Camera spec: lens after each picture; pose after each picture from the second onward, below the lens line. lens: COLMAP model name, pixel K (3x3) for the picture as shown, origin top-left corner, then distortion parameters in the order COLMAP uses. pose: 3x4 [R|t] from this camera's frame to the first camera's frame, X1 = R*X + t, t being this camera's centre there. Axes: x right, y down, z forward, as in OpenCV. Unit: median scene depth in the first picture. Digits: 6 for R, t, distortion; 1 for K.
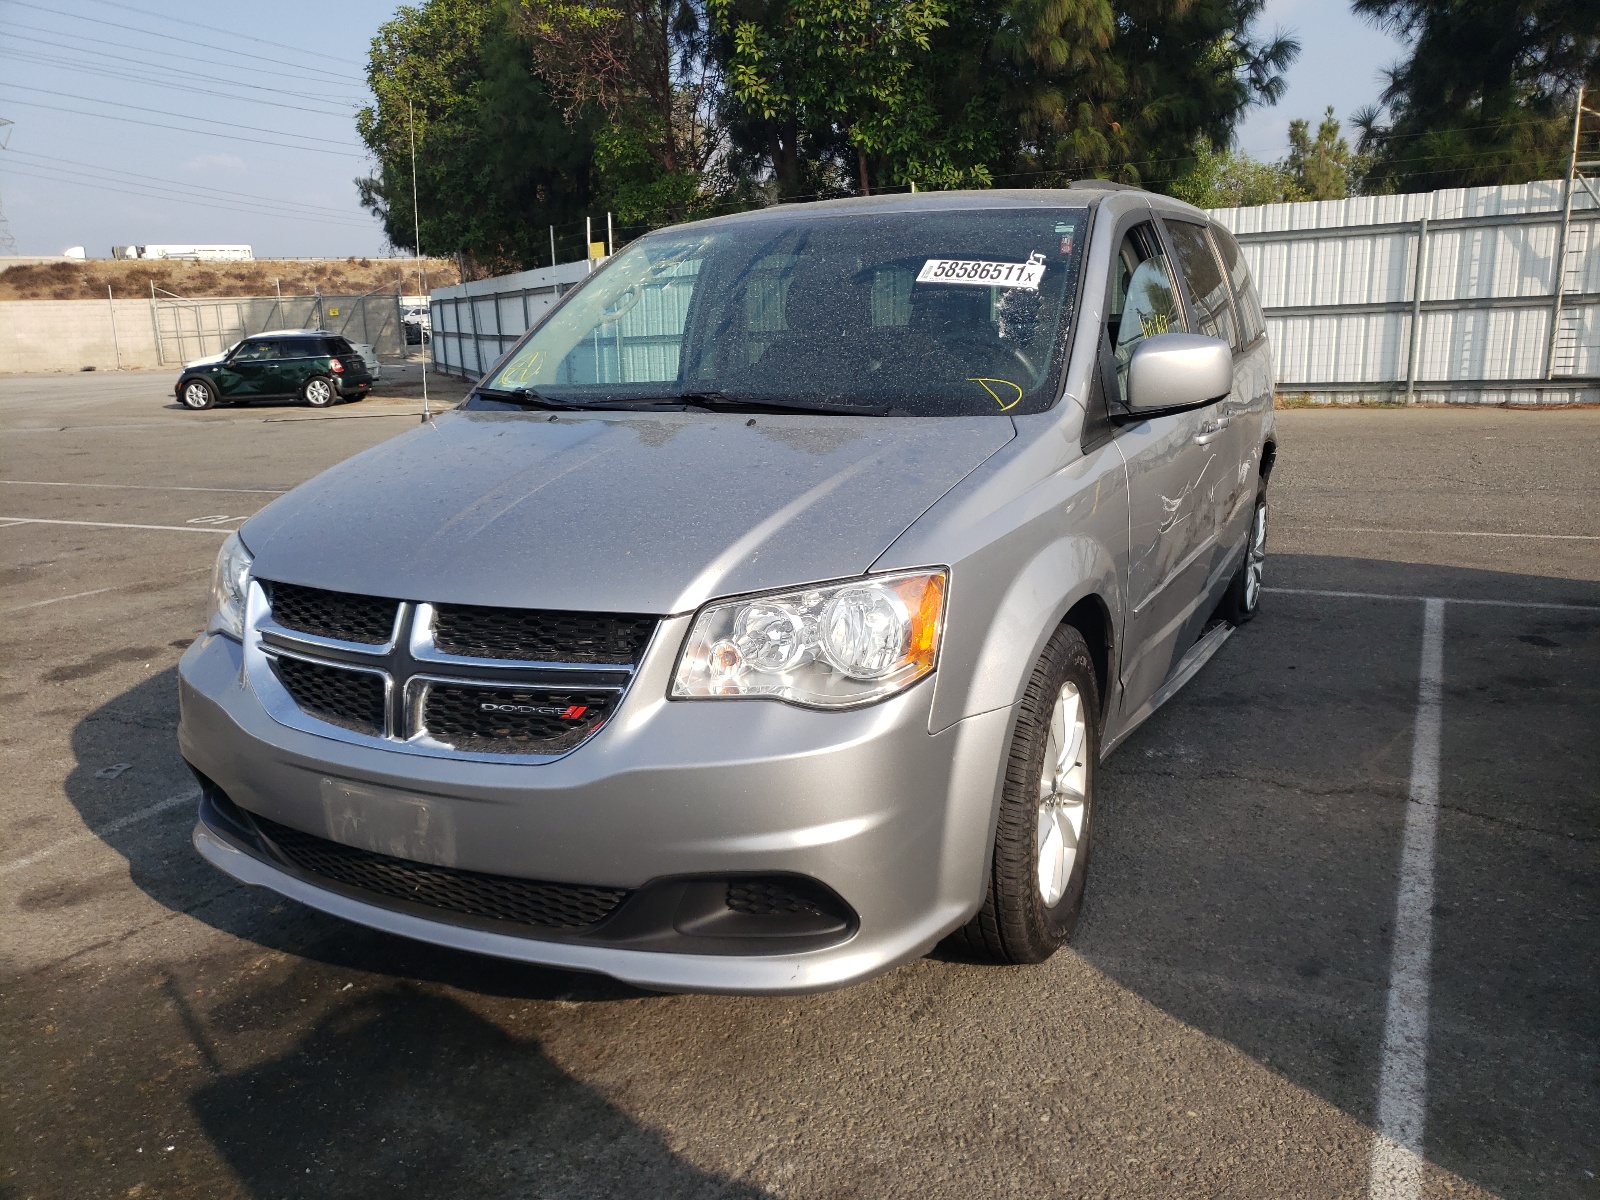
lens RADIAL K [[1214.6, 0, 795.2], [0, 1214.6, 598.9], [0, 0, 1]] dist [-0.002427, -0.000981]
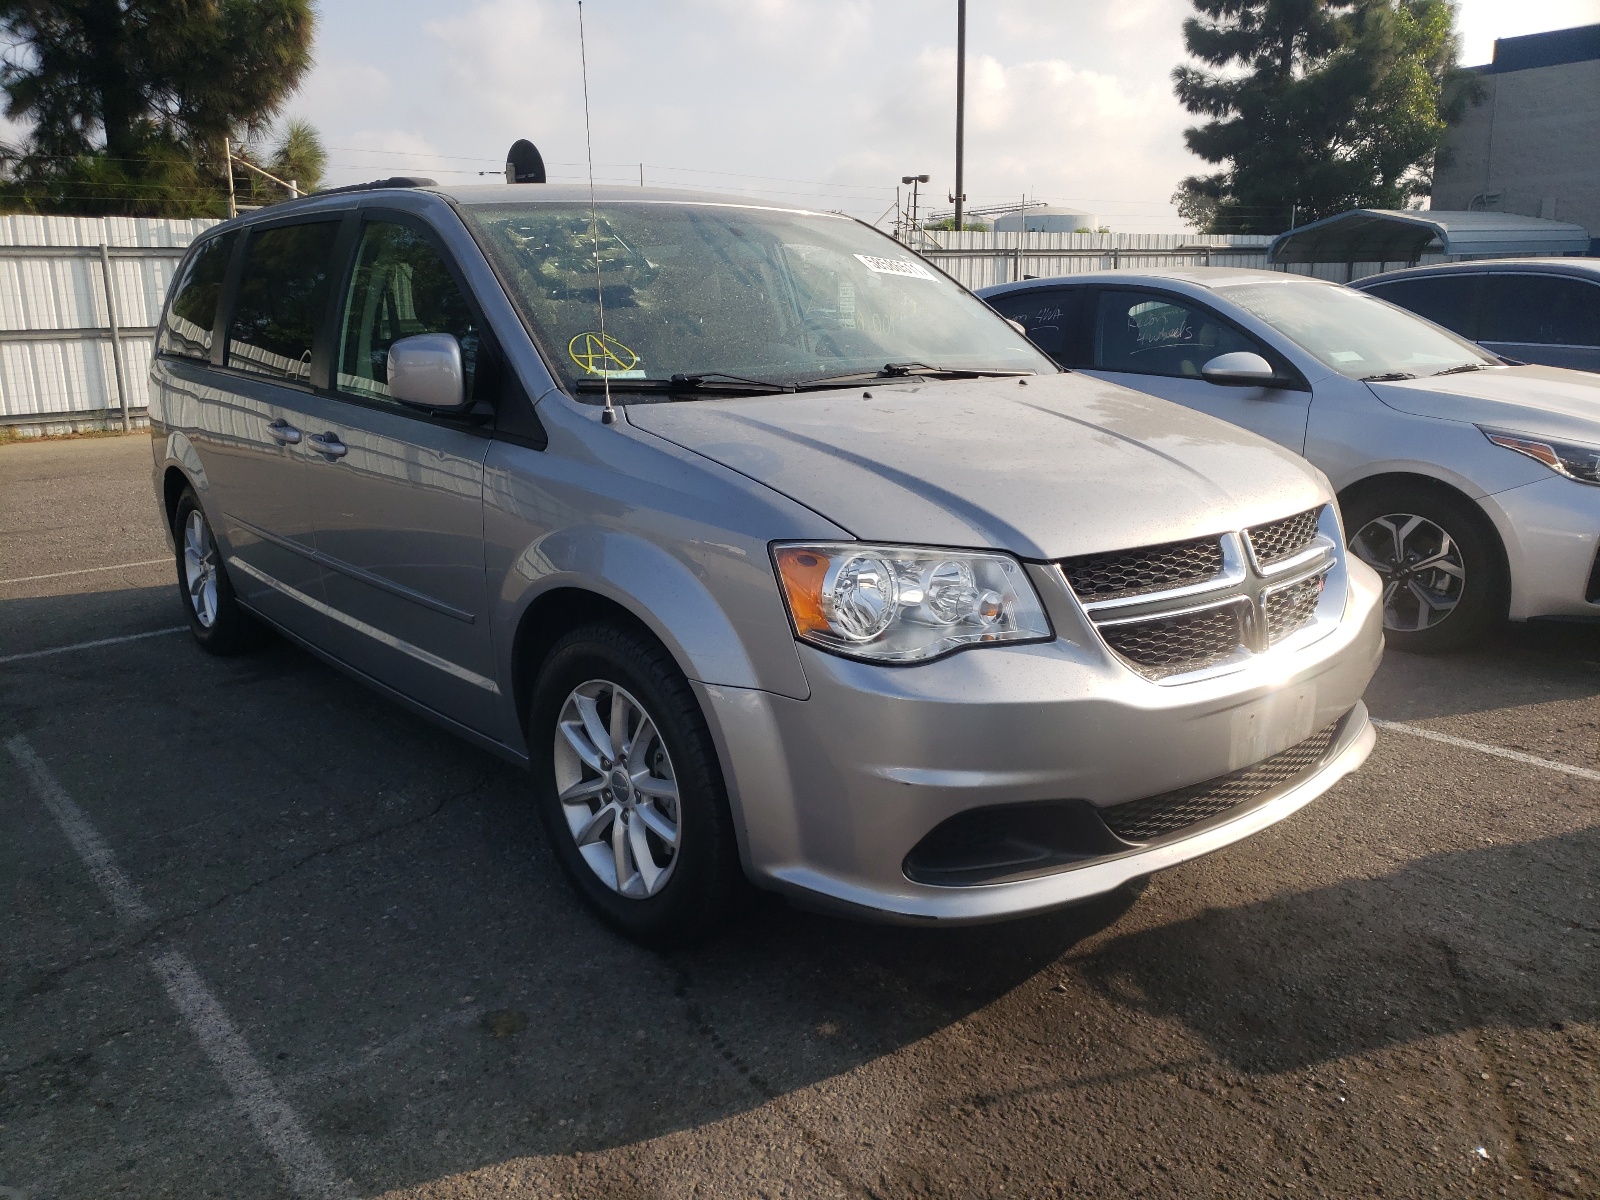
lens RADIAL K [[1214.6, 0, 797.4], [0, 1214.6, 599.4], [0, 0, 1]] dist [-0.002427, -0.000981]
pose [[0.401635, -0.176269, 0.898676, -0.188406], [0.202333, 0.974132, 0.100642, -0.016628], [-0.893169, 0.141410, 0.426910, 0.112295]]
